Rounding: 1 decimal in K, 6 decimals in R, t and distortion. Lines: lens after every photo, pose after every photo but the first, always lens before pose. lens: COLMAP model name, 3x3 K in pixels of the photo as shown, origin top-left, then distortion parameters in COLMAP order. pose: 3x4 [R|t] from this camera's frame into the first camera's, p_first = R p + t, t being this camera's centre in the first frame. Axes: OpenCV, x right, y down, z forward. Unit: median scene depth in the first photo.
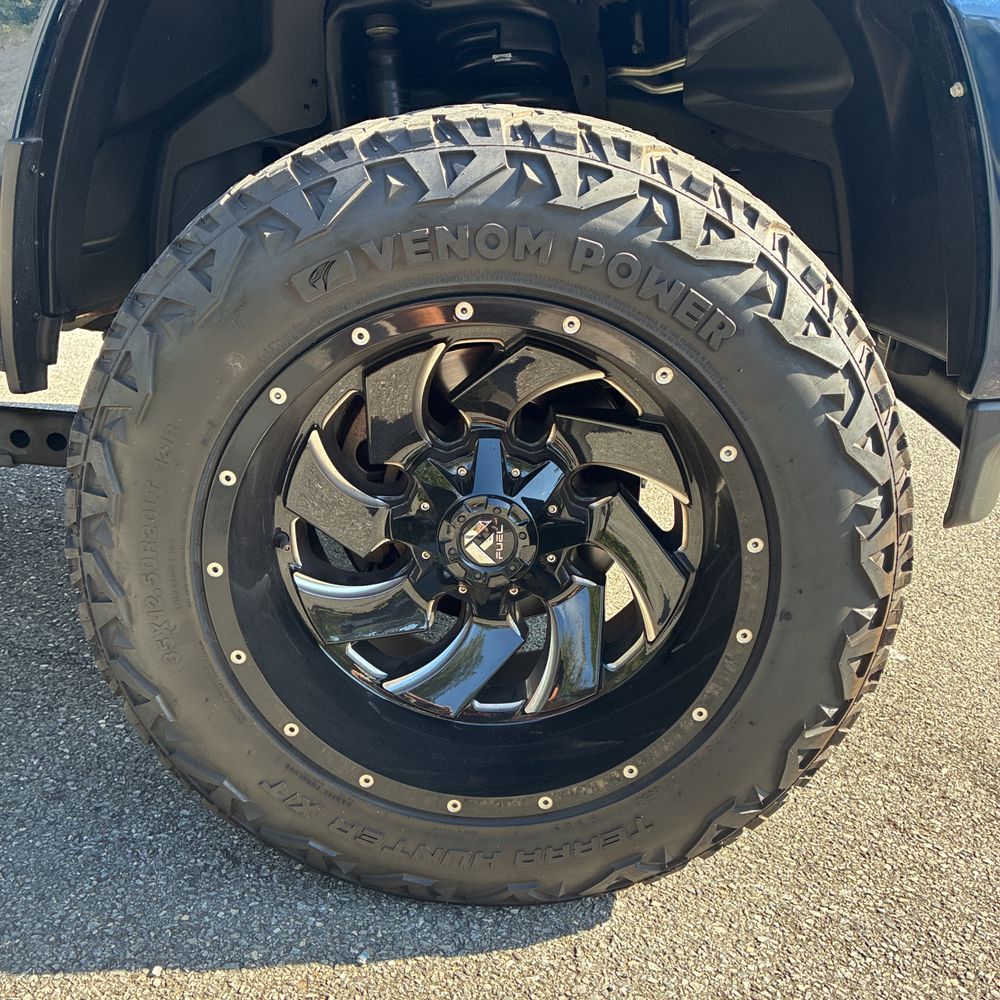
lens RADIAL K [[1012.4, 0, 509.9], [0, 1012.4, 498.1], [0, 0, 1]] dist [0.054659, -0.050618]
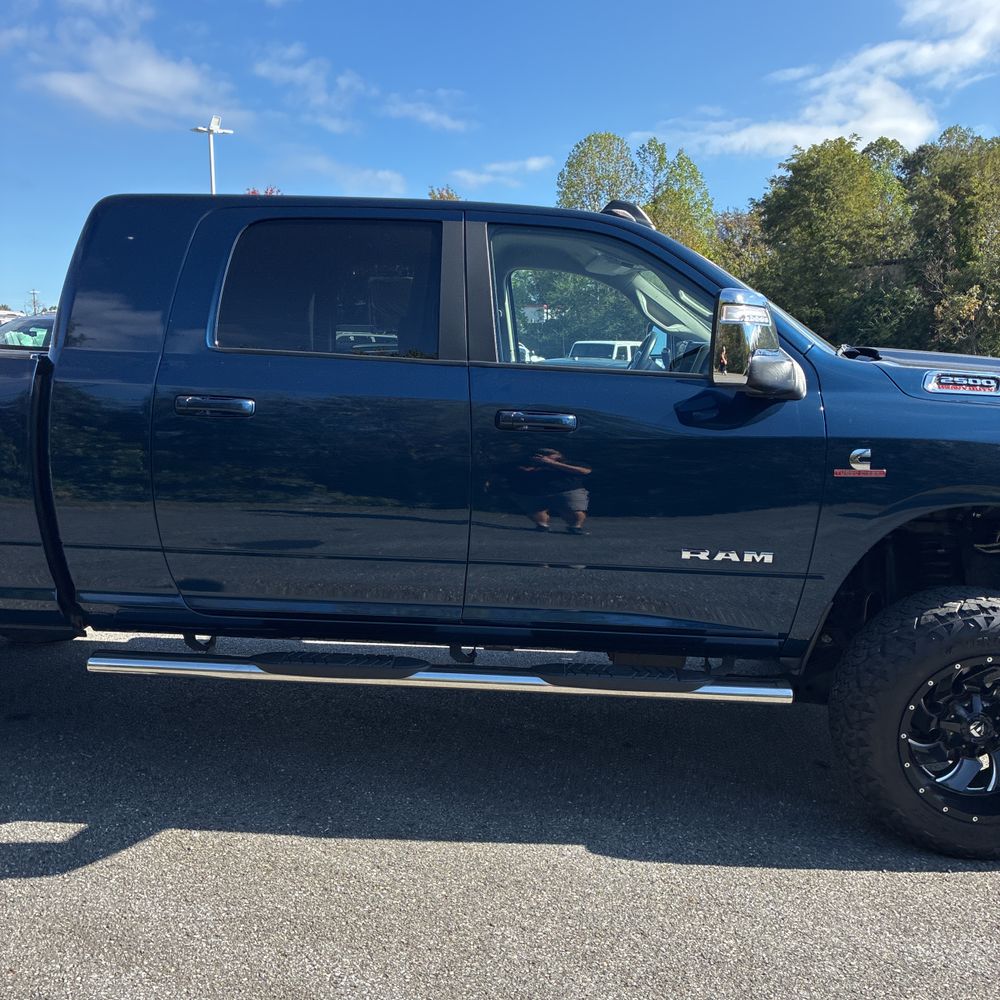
lens RADIAL K [[1021.8, 0, 504.4], [0, 1021.8, 507.2], [0, 0, 1]] dist [0.052512, 0.003794]
pose [[0.998493, -0.002906, -0.054807, -1.421829], [-0.006953, 0.983855, -0.178832, -0.050964], [0.054442, 0.178943, 0.982352, -2.508199]]
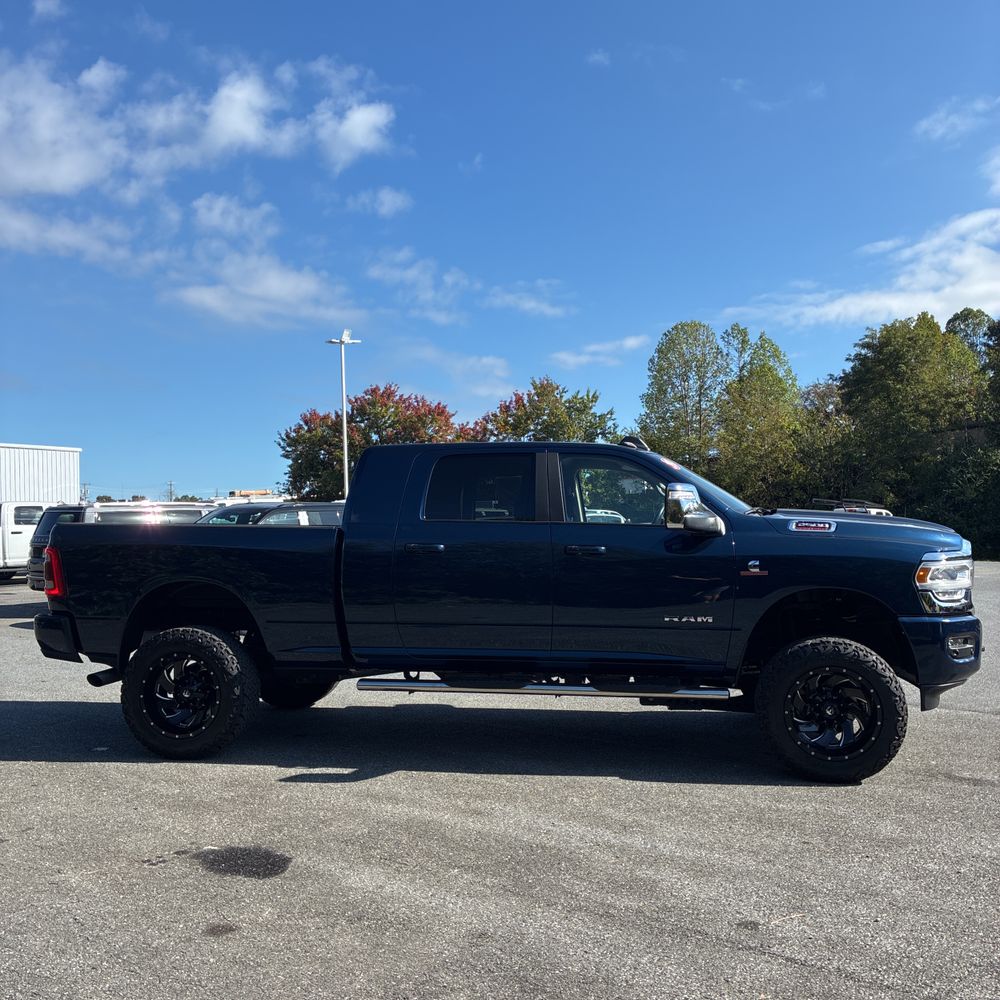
lens RADIAL K [[1012.4, 0, 509.9], [0, 1012.4, 498.1], [0, 0, 1]] dist [0.054659, -0.050618]
pose [[0.987817, -0.046050, -0.148649, -0.991616], [-0.008545, 0.937721, -0.347283, 1.030779], [0.155384, 0.344323, 0.925904, -5.516562]]
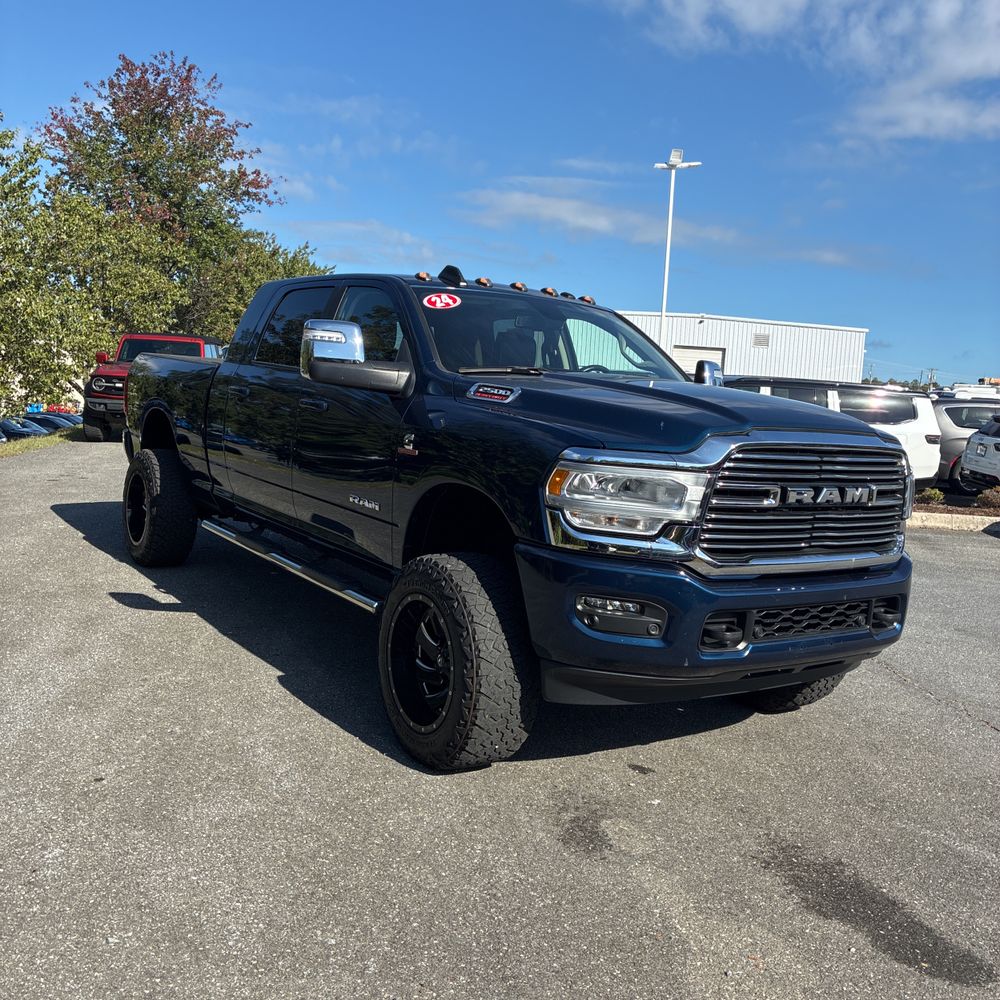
lens RADIAL K [[1021.8, 0, 504.4], [0, 1021.8, 507.2], [0, 0, 1]] dist [0.052512, 0.003794]
pose [[0.560348, 0.109863, -0.820939, 3.628378], [-0.321325, 0.942370, -0.093214, -0.247229], [0.763388, 0.316021, 0.563356, -1.323343]]
